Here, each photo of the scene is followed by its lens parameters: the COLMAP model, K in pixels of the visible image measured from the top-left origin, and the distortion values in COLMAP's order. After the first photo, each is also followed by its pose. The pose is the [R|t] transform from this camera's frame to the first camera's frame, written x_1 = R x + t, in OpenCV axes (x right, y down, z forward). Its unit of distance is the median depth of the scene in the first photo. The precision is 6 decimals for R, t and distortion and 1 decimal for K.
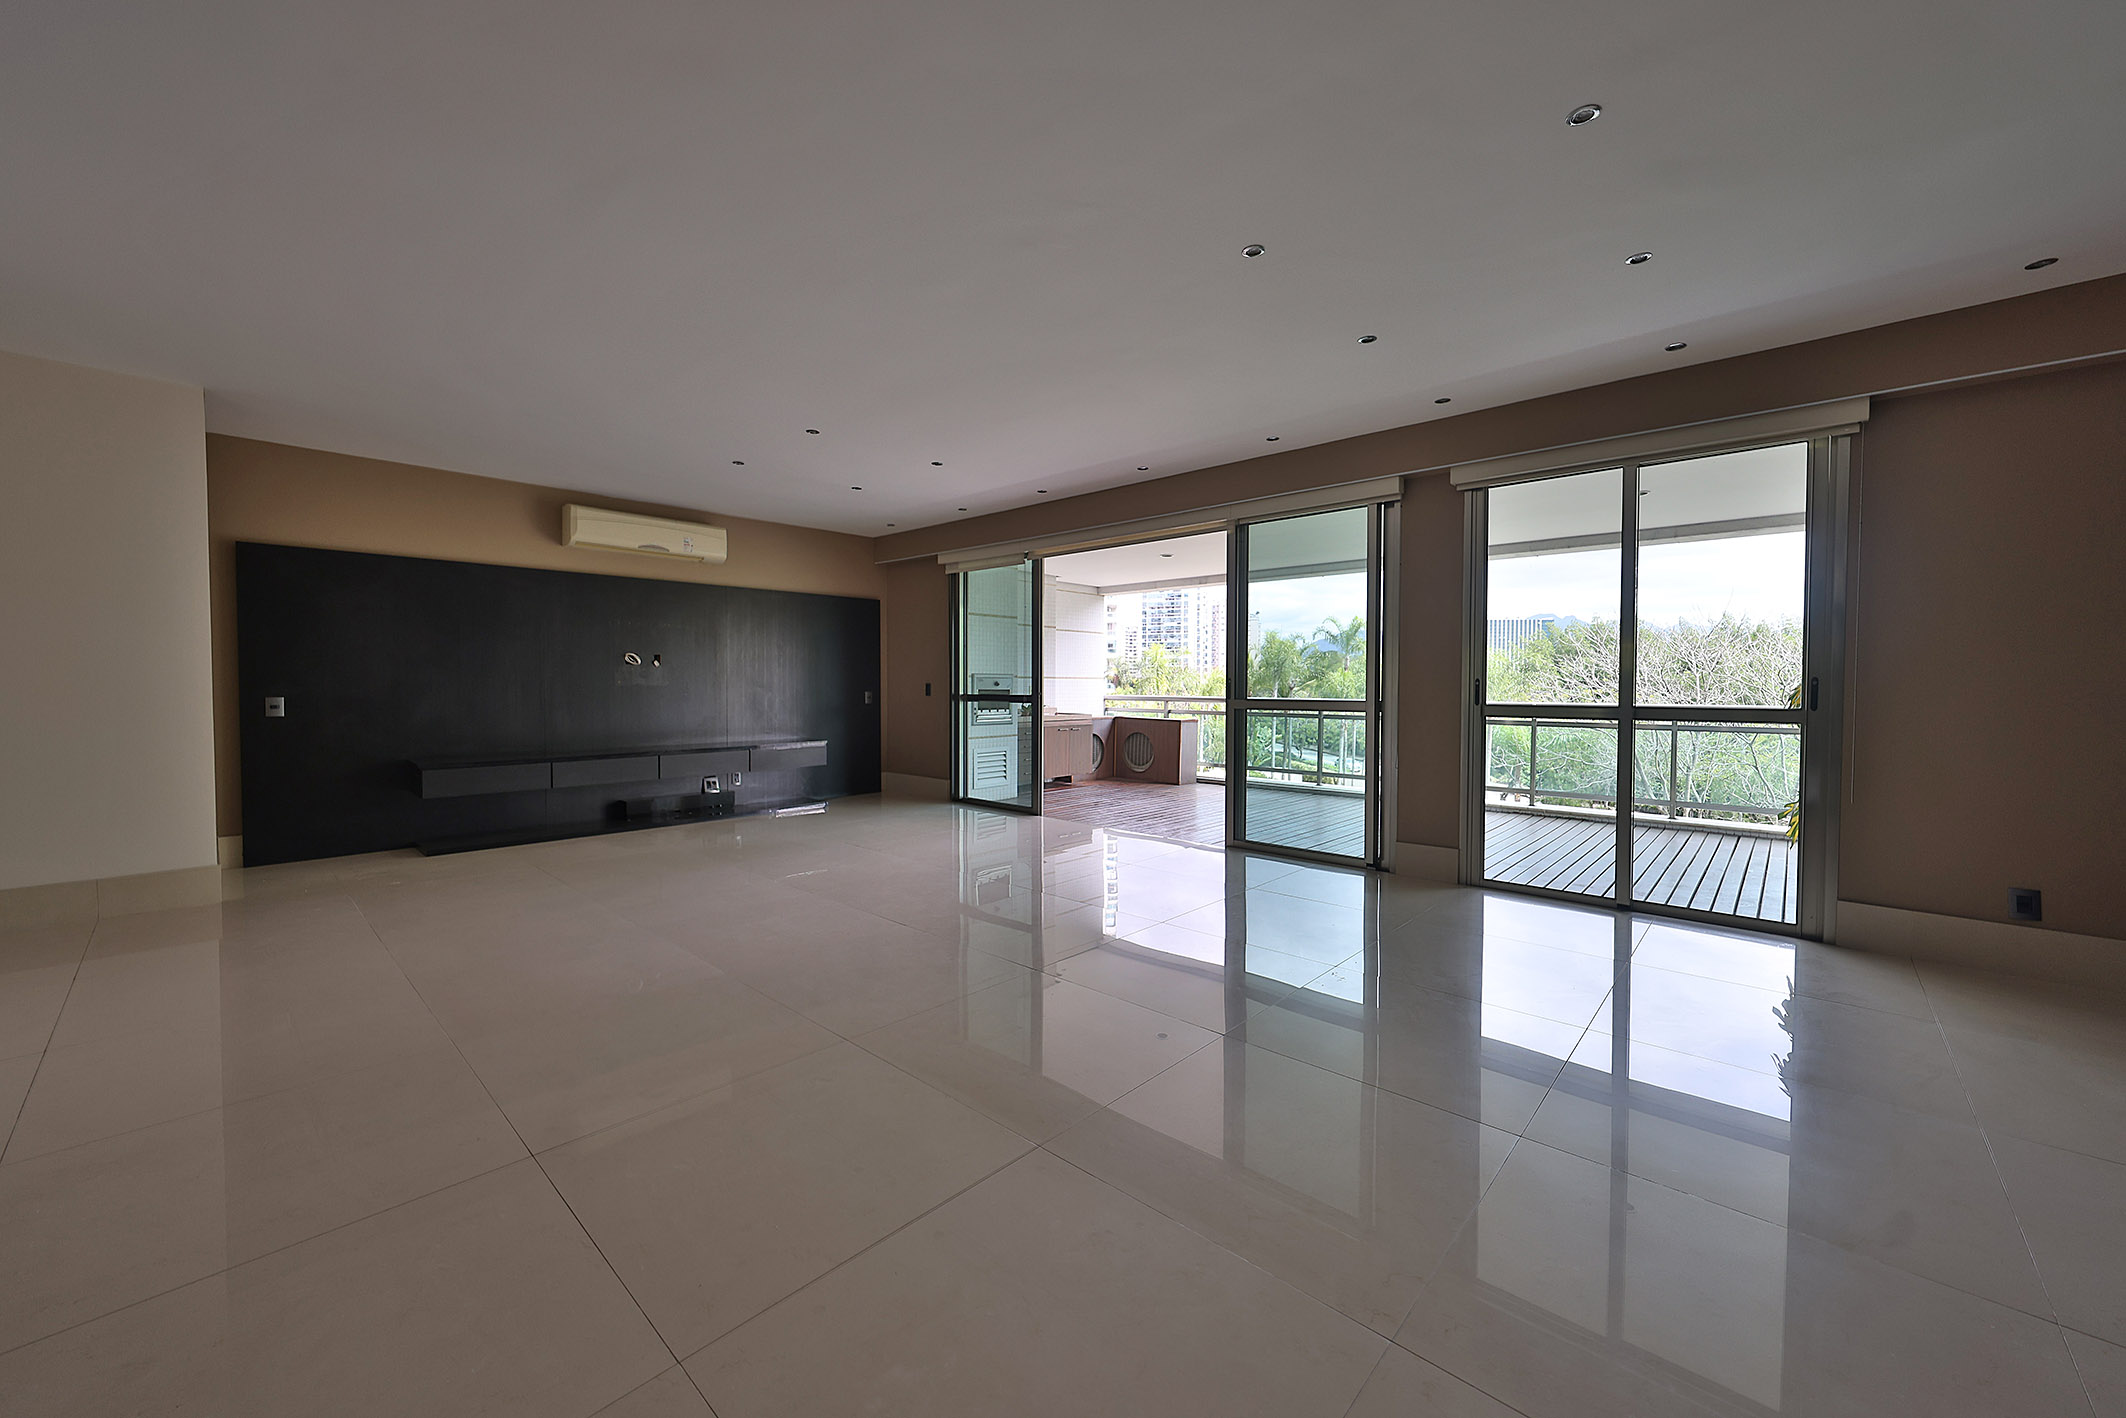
lens RADIAL K [[791.5, 0, 1075.1], [0, 791.5, 699.8], [0, 0, 1]] dist [-0.000212, -0.000828]
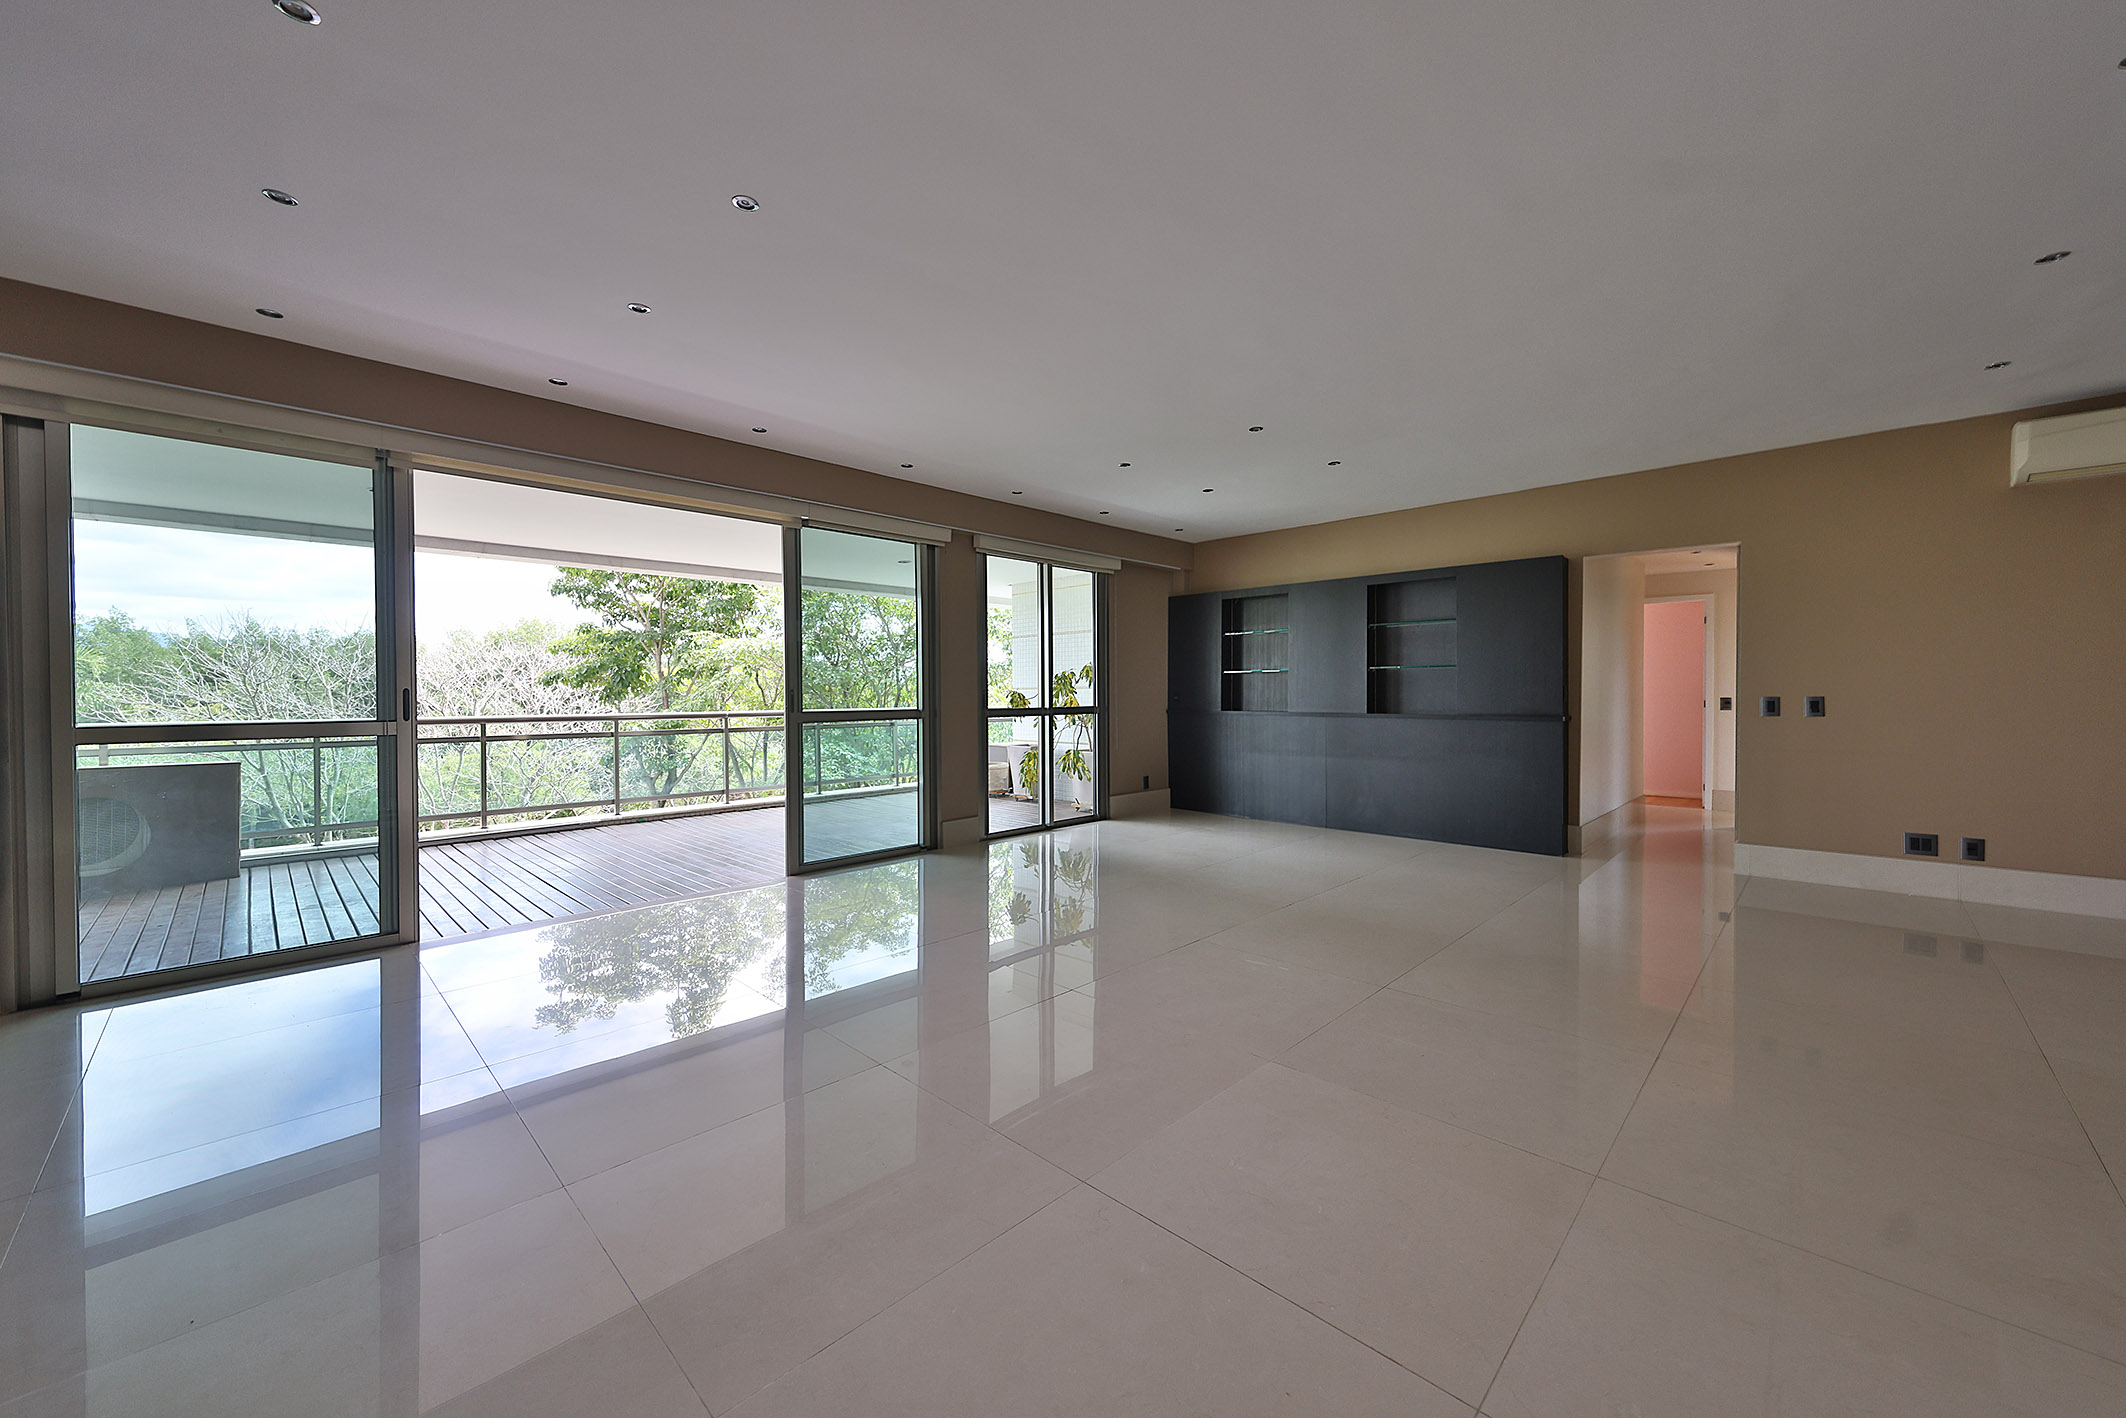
lens RADIAL K [[791.5, 0, 1056.5], [0, 791.5, 704.5], [0, 0, 1]] dist [-0.000212, -0.000828]
pose [[0.039632, -0.017664, 0.999058, -0.561762], [0.028185, 0.999466, 0.016553, -0.012958], [-0.998817, 0.027502, 0.040109, 0.524019]]
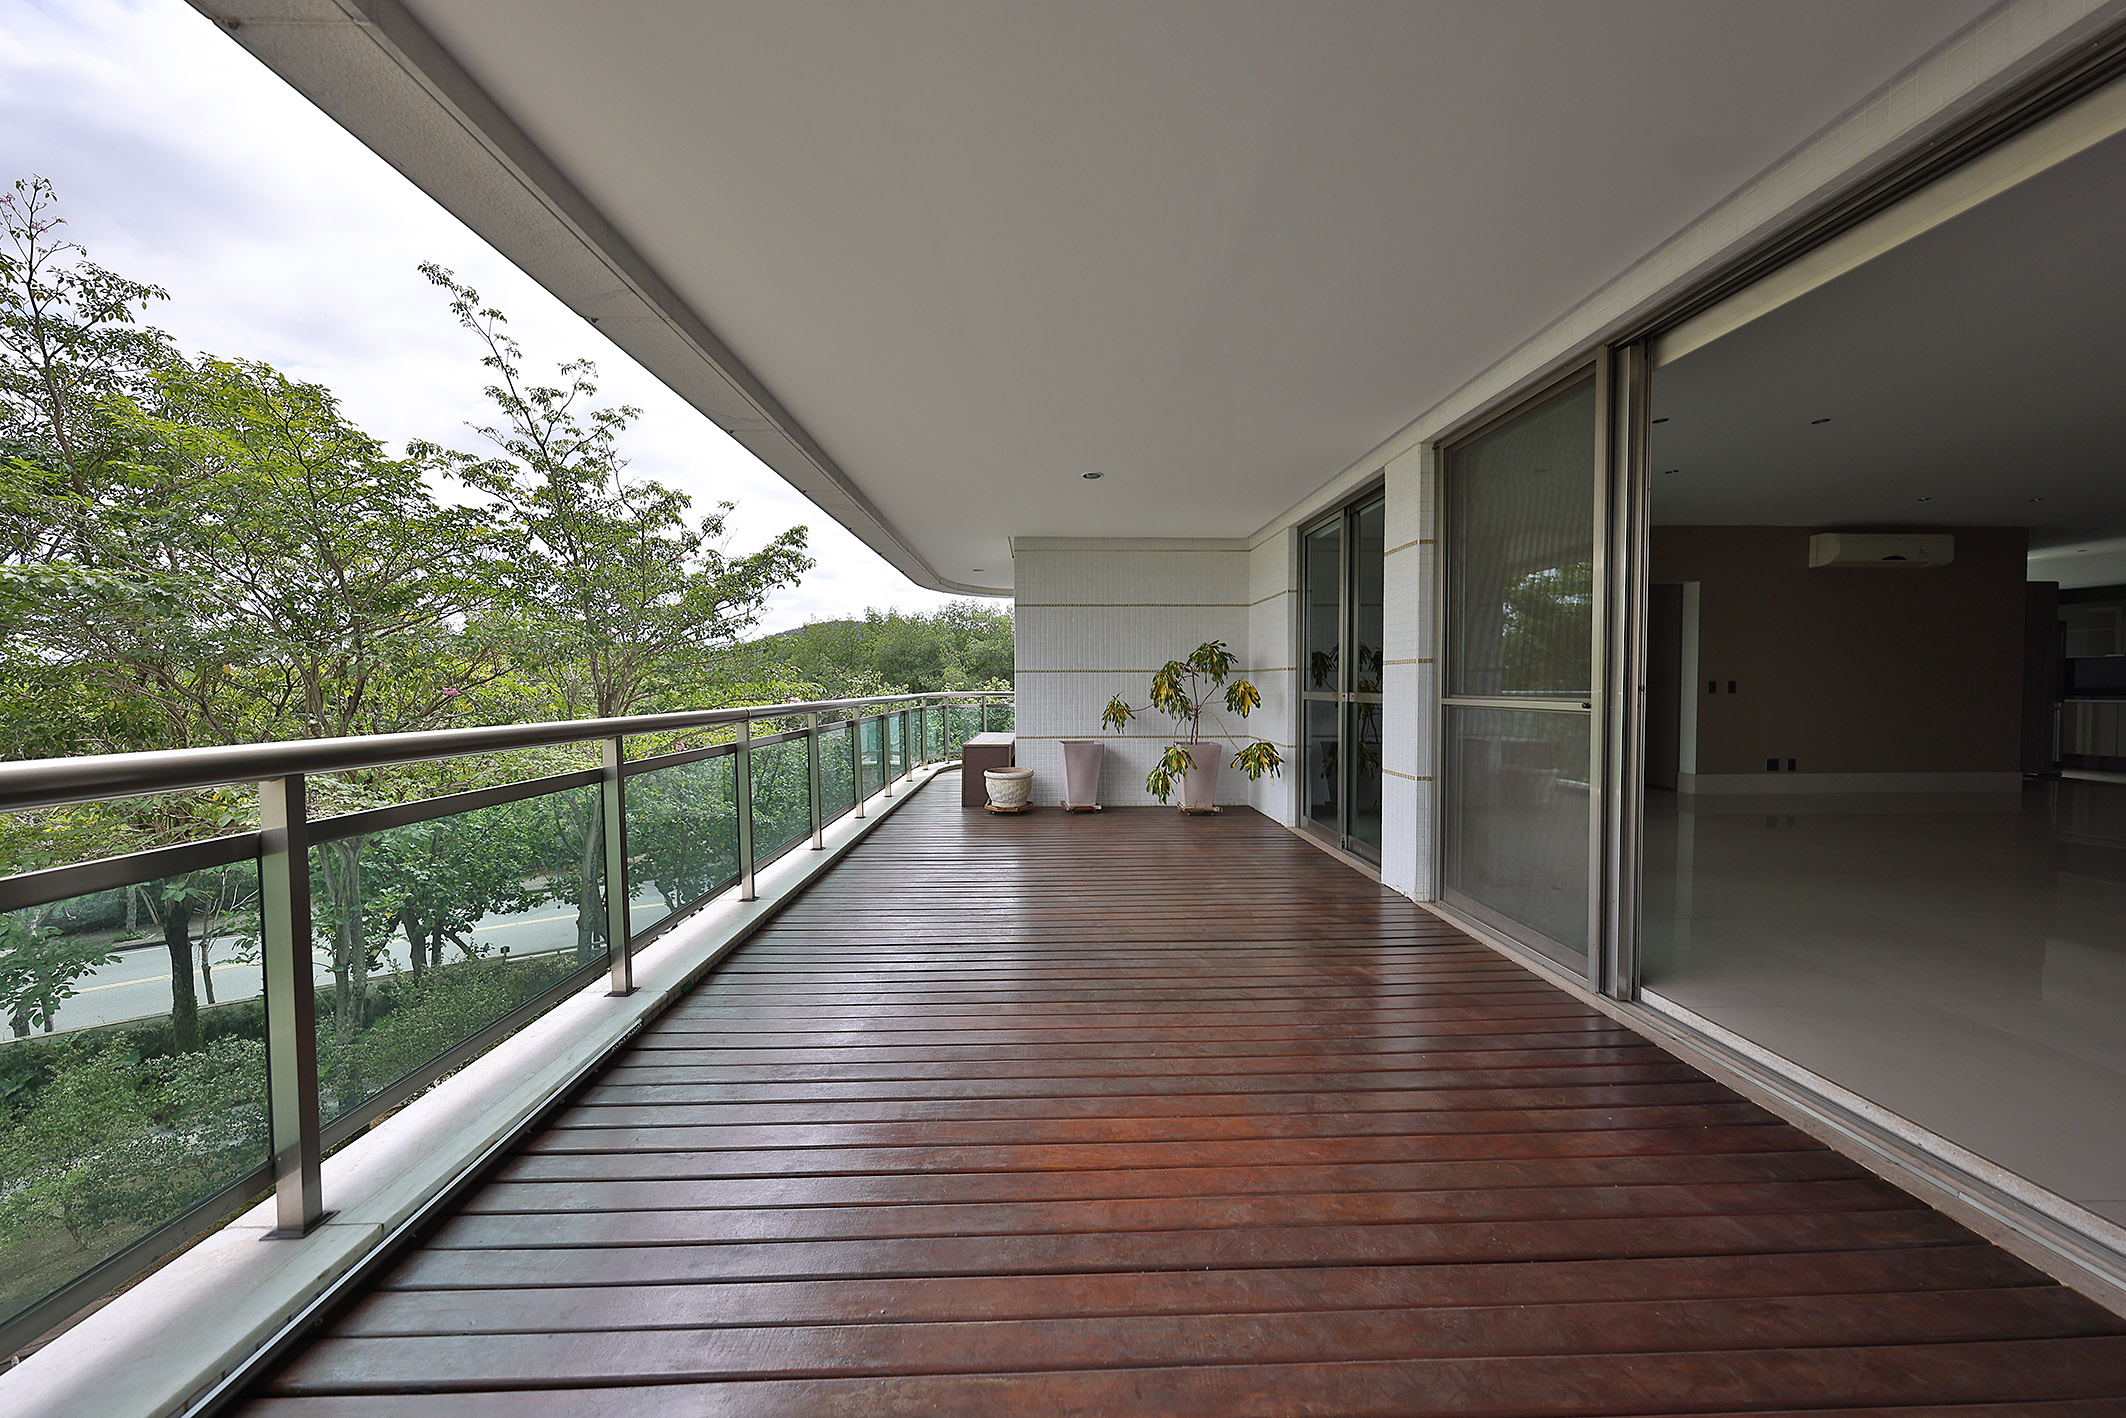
lens RADIAL K [[686.7, 0, 1062.8], [0, 686.7, 702.1], [0, 0, 1]] dist [0.001992, -0.000269]
pose [[-0.692563, -0.020381, 0.721070, 0.088661], [0.016725, 0.998878, 0.044296, -0.018769], [-0.721164, 0.042738, -0.691445, 1.244903]]
